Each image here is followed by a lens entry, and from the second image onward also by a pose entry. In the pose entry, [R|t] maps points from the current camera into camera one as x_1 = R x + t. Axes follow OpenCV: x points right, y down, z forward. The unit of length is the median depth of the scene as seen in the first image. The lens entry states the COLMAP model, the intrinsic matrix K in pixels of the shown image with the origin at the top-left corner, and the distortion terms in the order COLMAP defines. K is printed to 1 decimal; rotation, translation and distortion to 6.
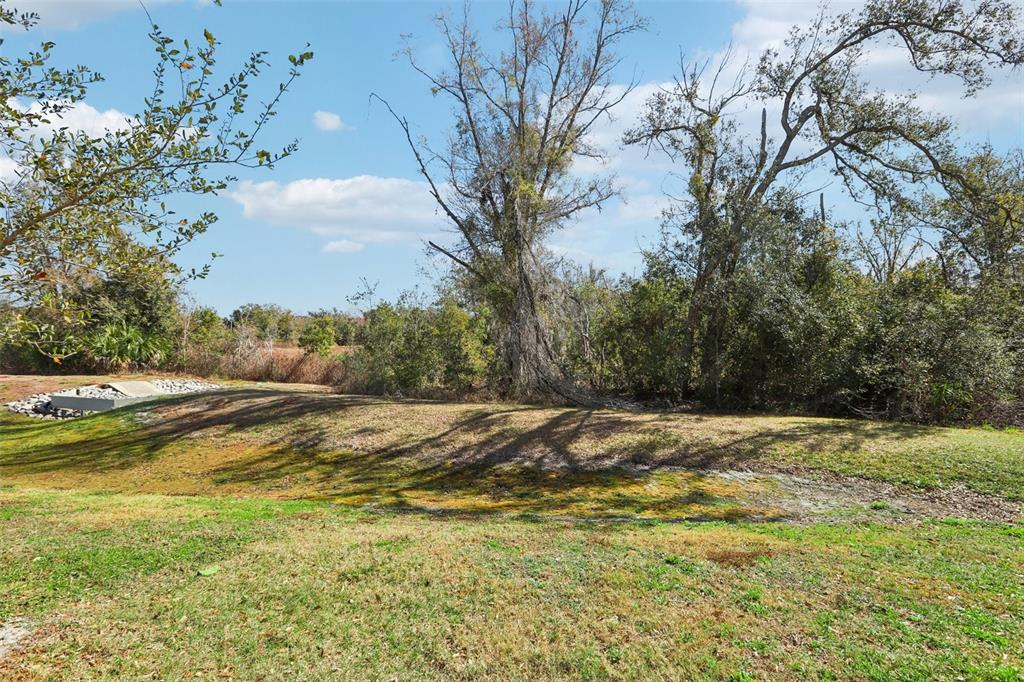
lens RADIAL K [[468.9, 0, 516.2], [0, 468.9, 341.6], [0, 0, 1]] dist [-0.024351, 0.011183]
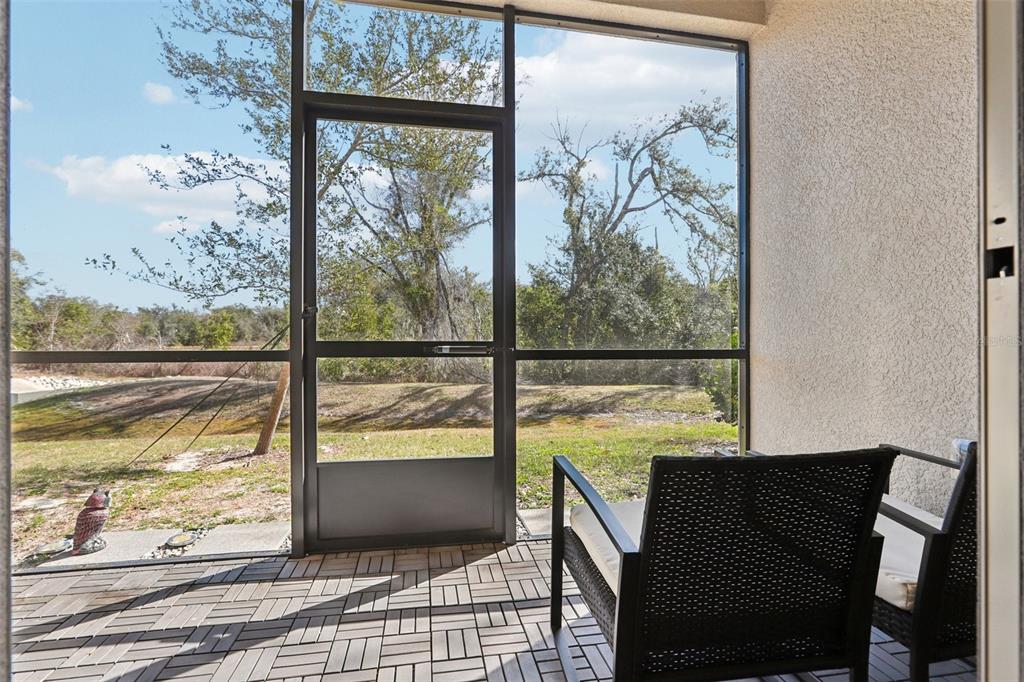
lens RADIAL K [[468.9, 0, 498.8], [0, 468.9, 330.6], [0, 0, 1]] dist [-0.024351, 0.011183]
pose [[0.971075, 0.003578, 0.238749, -0.139904], [0.001801, 0.999750, -0.022305, 0.017540], [-0.238769, 0.022090, 0.970825, -0.259683]]
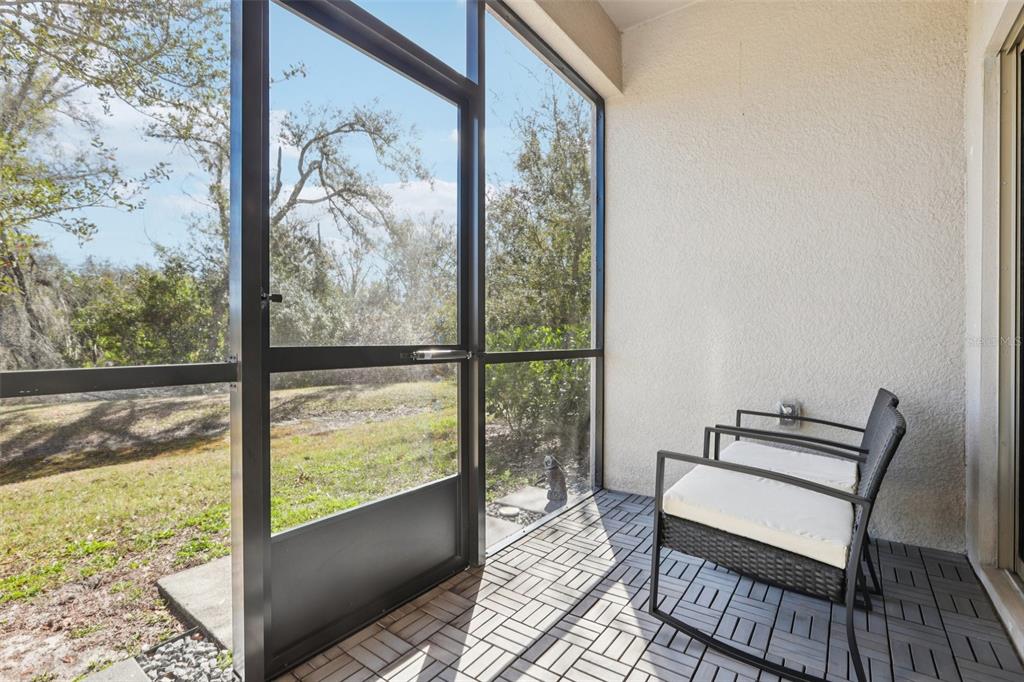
lens RADIAL K [[468.9, 0, 505.9], [0, 468.9, 337.2], [0, 0, 1]] dist [-0.024351, 0.011183]
pose [[0.538467, 0.000542, 0.842646, -0.211518], [0.005250, 0.999978, -0.003998, 0.016090], [-0.842630, 0.006576, 0.538452, -0.194874]]
